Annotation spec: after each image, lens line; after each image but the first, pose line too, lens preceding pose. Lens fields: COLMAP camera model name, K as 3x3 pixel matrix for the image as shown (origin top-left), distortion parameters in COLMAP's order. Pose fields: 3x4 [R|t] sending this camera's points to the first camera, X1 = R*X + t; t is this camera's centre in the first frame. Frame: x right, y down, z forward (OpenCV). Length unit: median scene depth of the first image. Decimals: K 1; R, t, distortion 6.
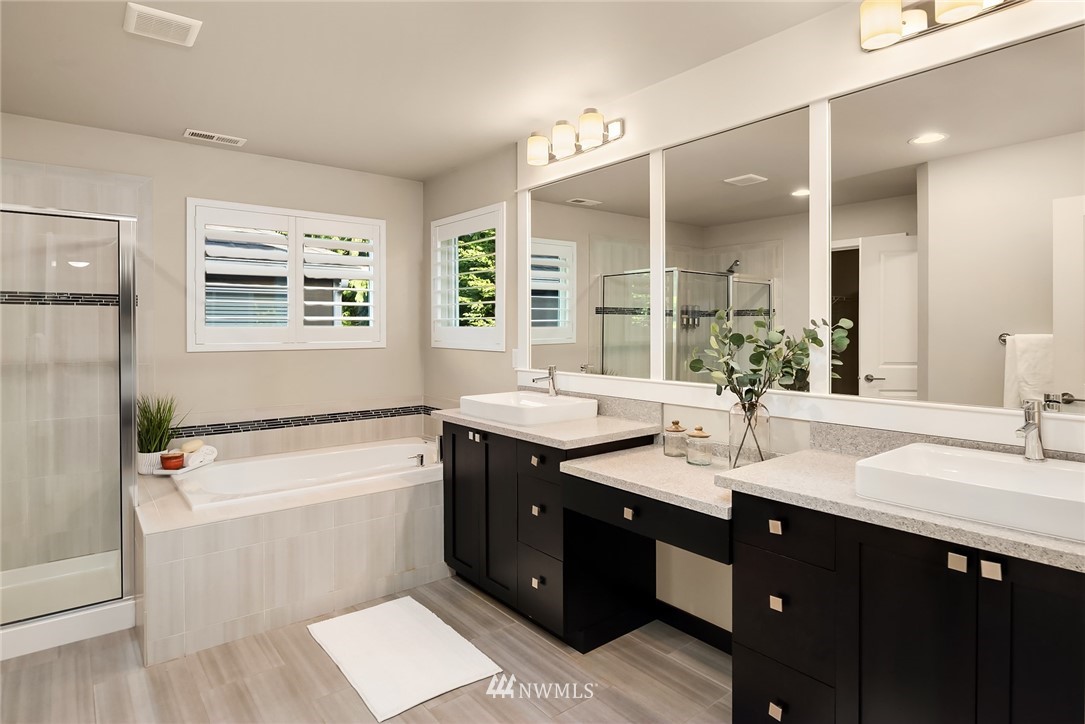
lens RADIAL K [[594.0, 0, 546.5], [0, 594.0, 337.2], [0, 0, 1]] dist [0.000705, -0.000856]
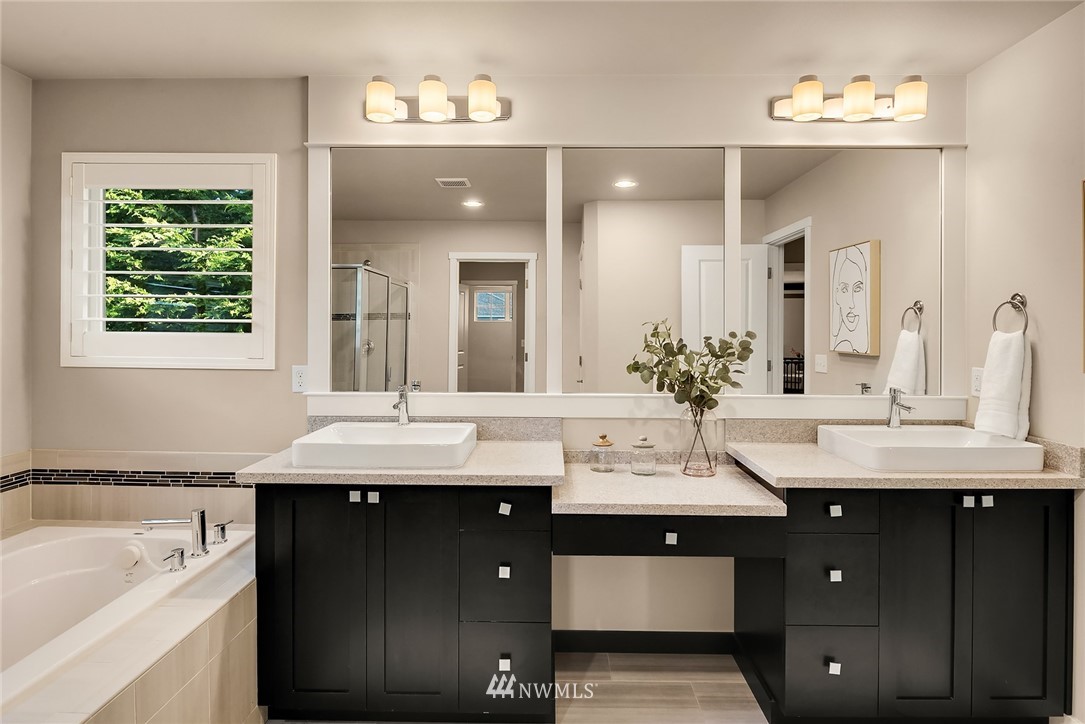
lens RADIAL K [[600.2, 0, 543.8], [0, 600.2, 331.2], [0, 0, 1]] dist [-0.004135, -0.001328]
pose [[0.639289, 0.002100, 0.768964, -0.544398], [0.004722, 0.999967, -0.006656, -0.019210], [-0.768952, 0.007886, 0.639258, 0.412925]]
